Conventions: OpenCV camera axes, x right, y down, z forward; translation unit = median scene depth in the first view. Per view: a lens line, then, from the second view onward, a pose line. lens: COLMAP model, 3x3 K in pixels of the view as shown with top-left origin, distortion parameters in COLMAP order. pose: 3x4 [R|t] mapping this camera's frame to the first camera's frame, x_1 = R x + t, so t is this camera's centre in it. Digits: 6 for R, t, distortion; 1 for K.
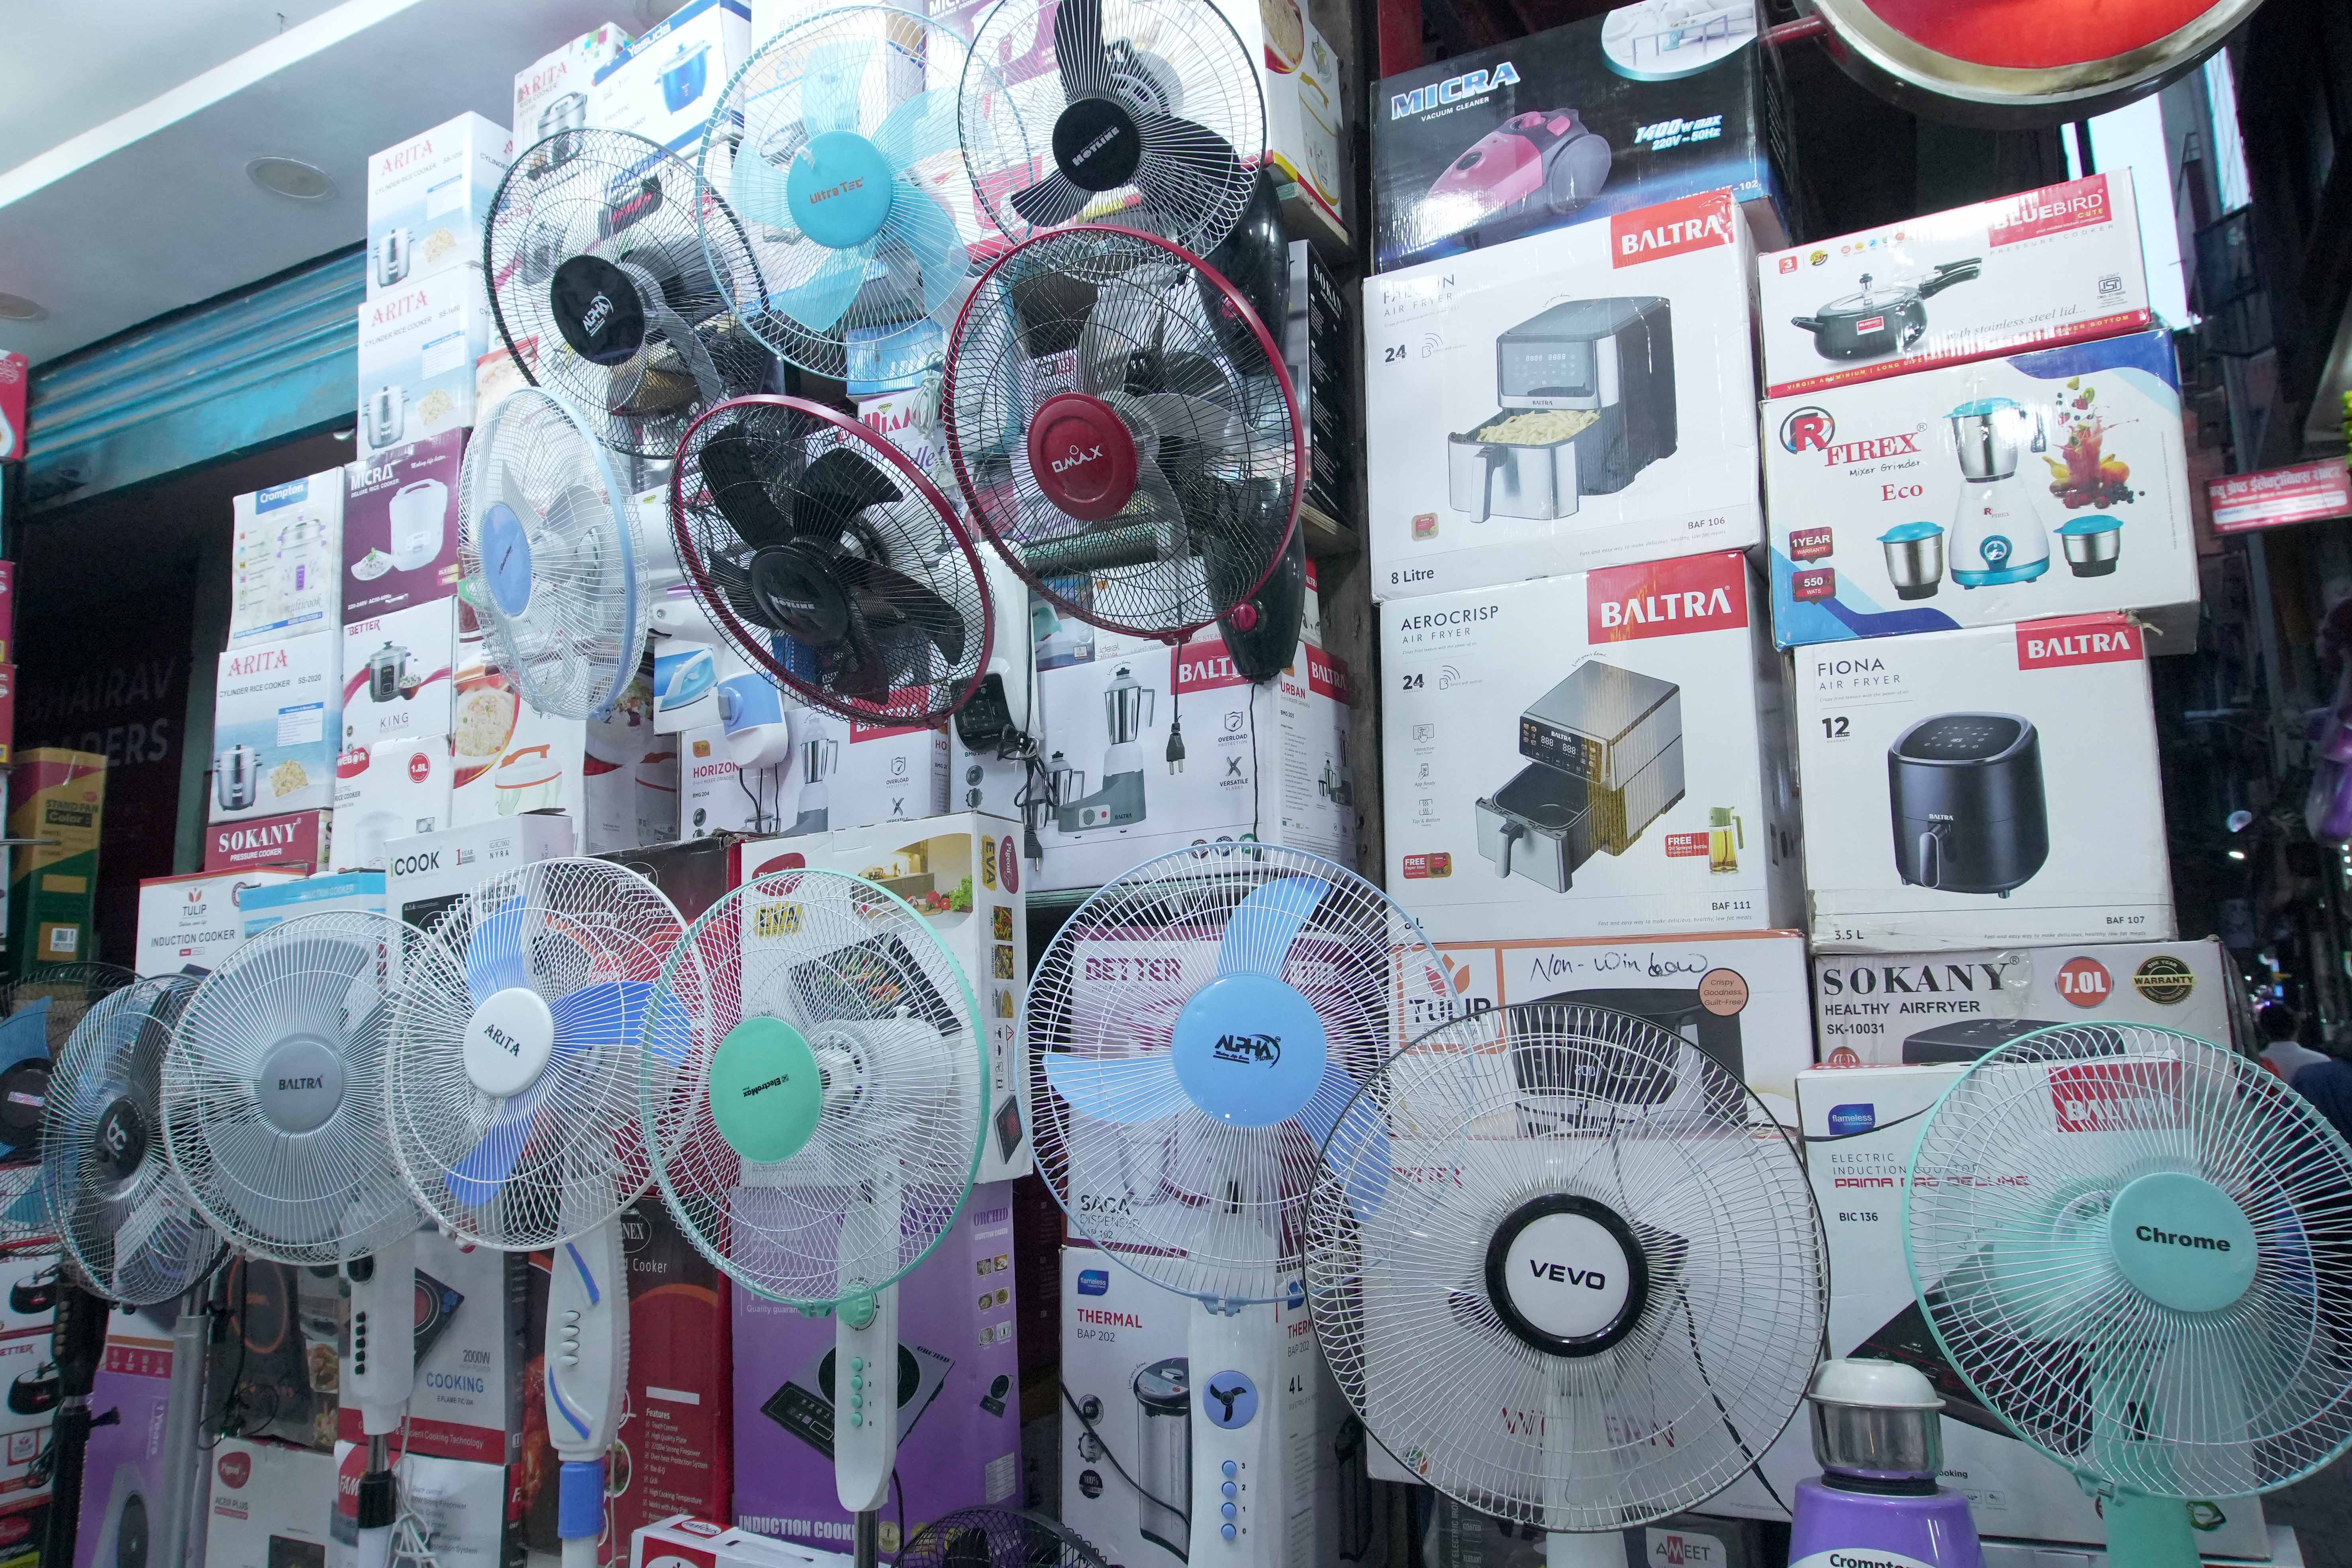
lens RADIAL K [[1650.2, 0, 1142.0], [0, 1650.2, 781.0], [0, 0, 1]] dist [-0.013019, 0.003242]
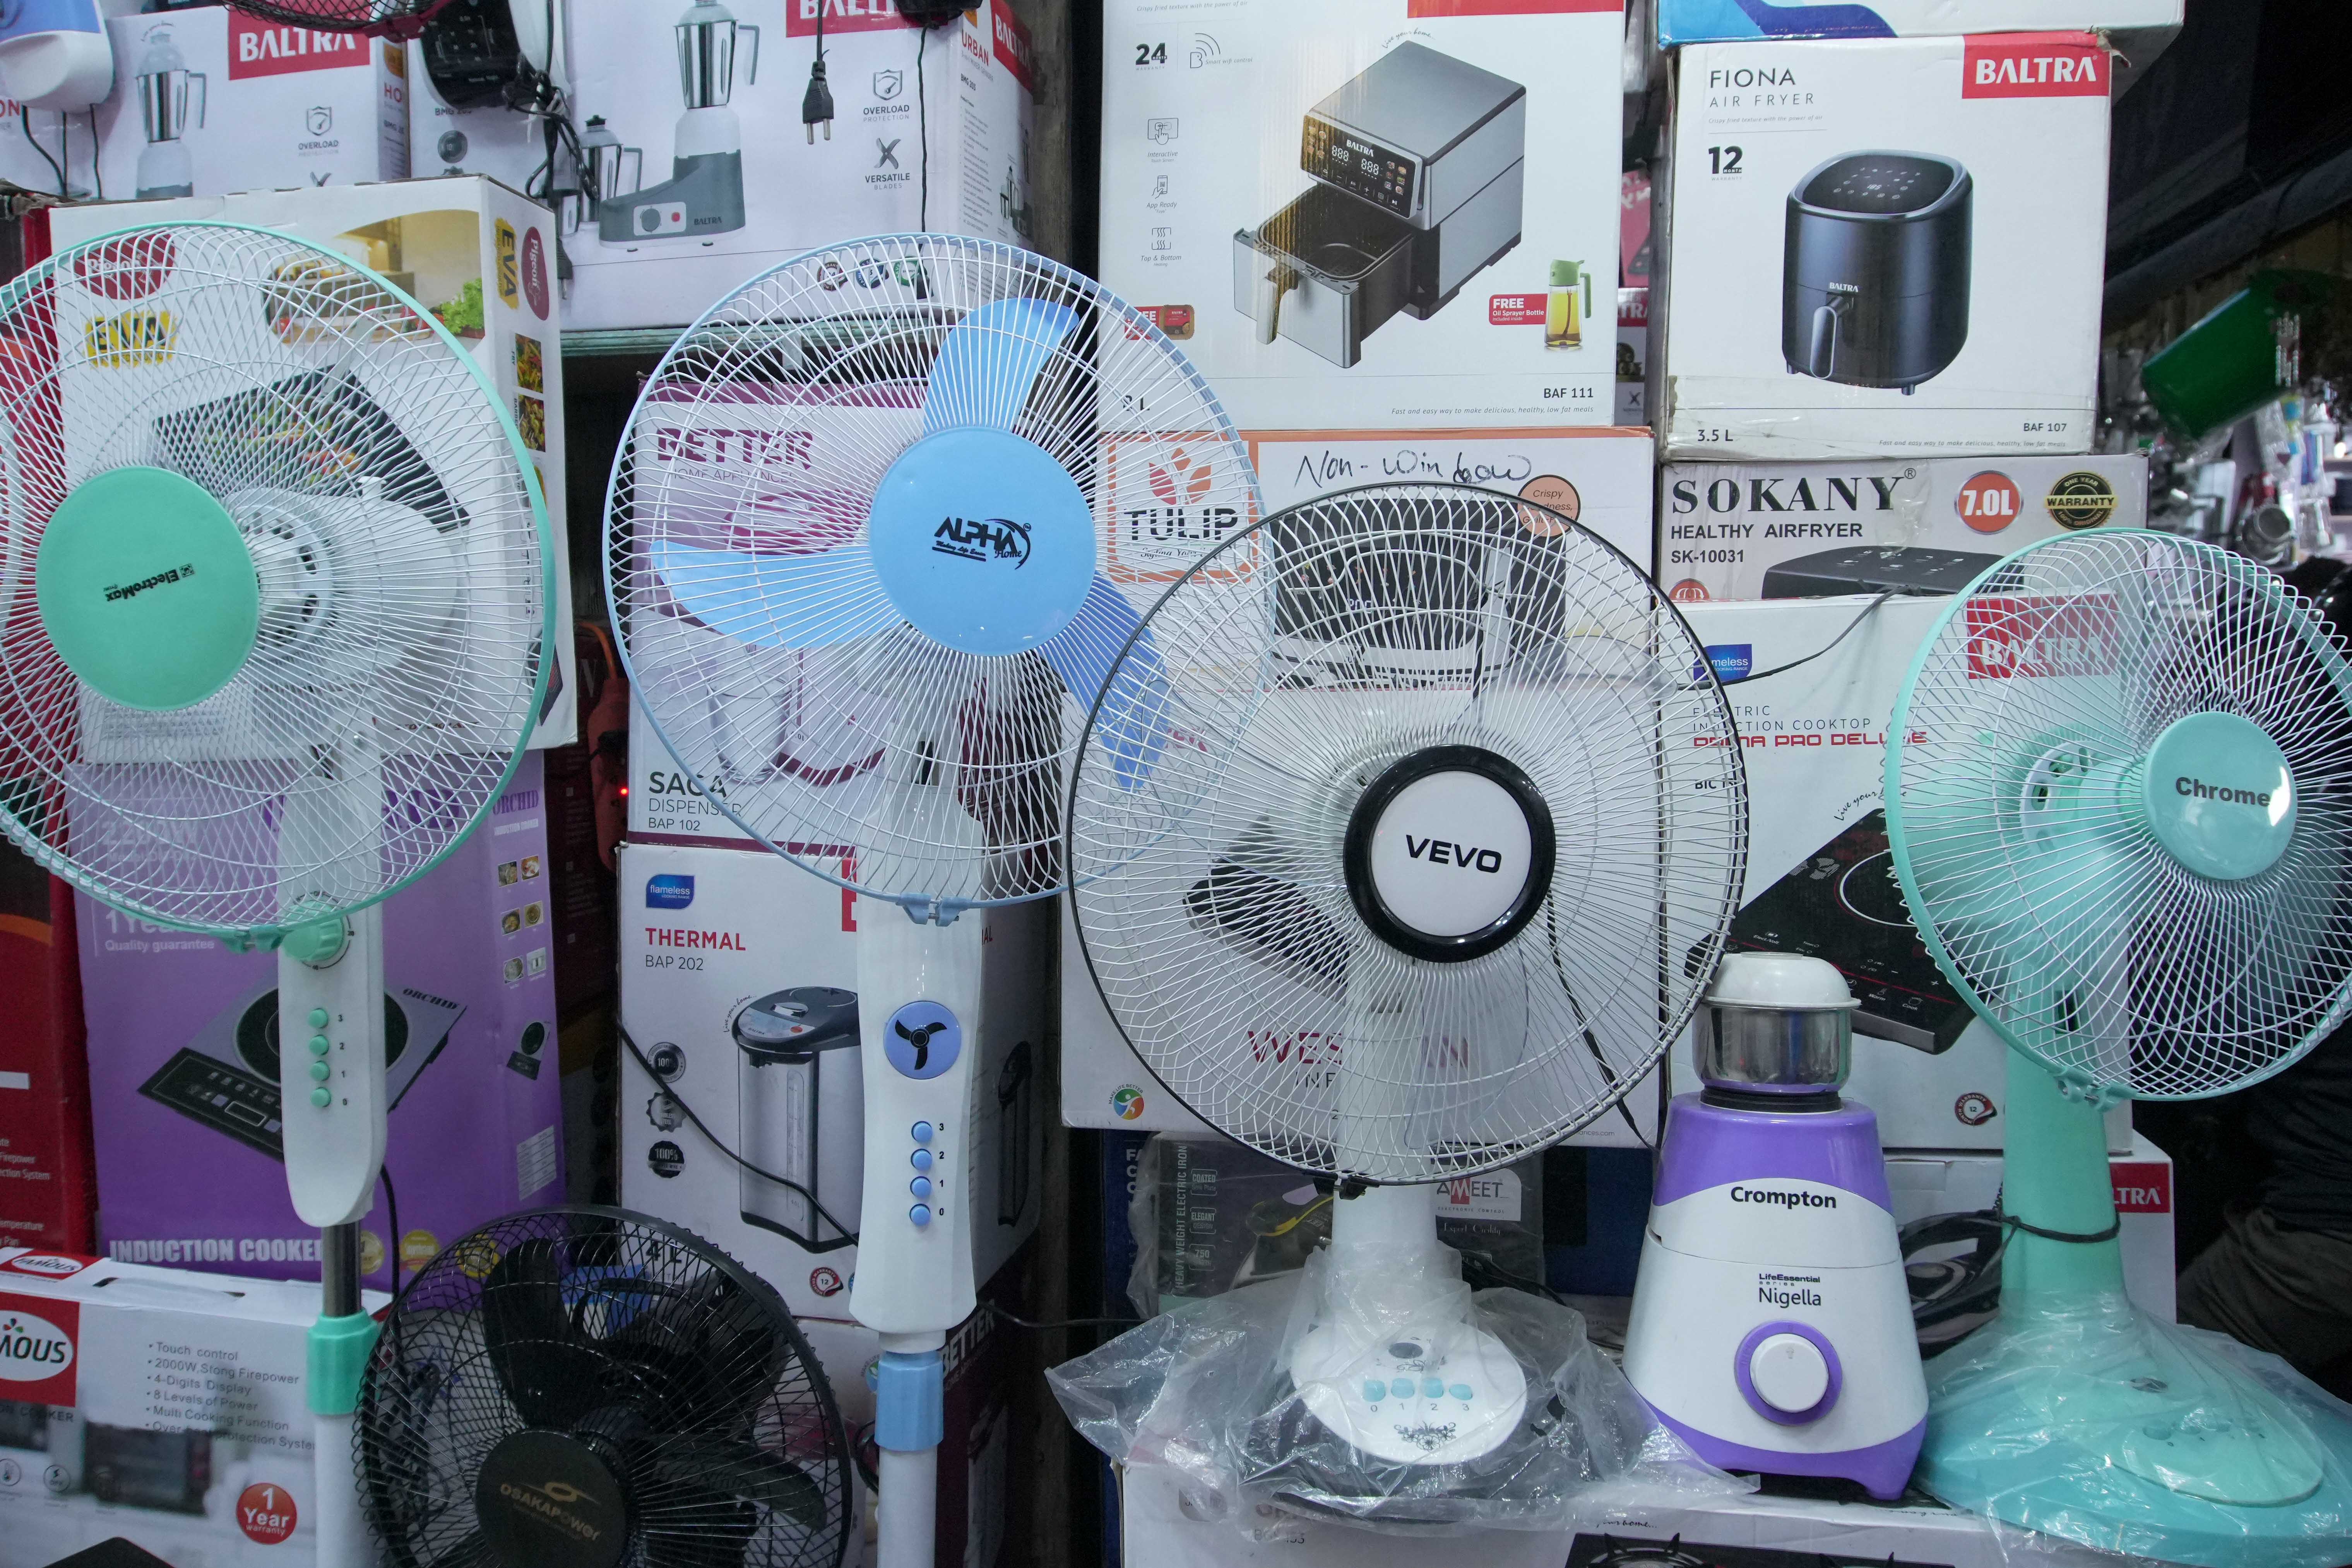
lens RADIAL K [[1811.5, 0, 1176.0], [0, 1811.5, 784.0], [0, 0, 1]] dist [-0.003843, 0.008148]
pose [[0.939649, -0.004544, 0.342110, -0.095587], [-0.073235, 0.974065, 0.214088, 0.081388], [-0.334211, -0.226222, 0.914946, 0.239939]]
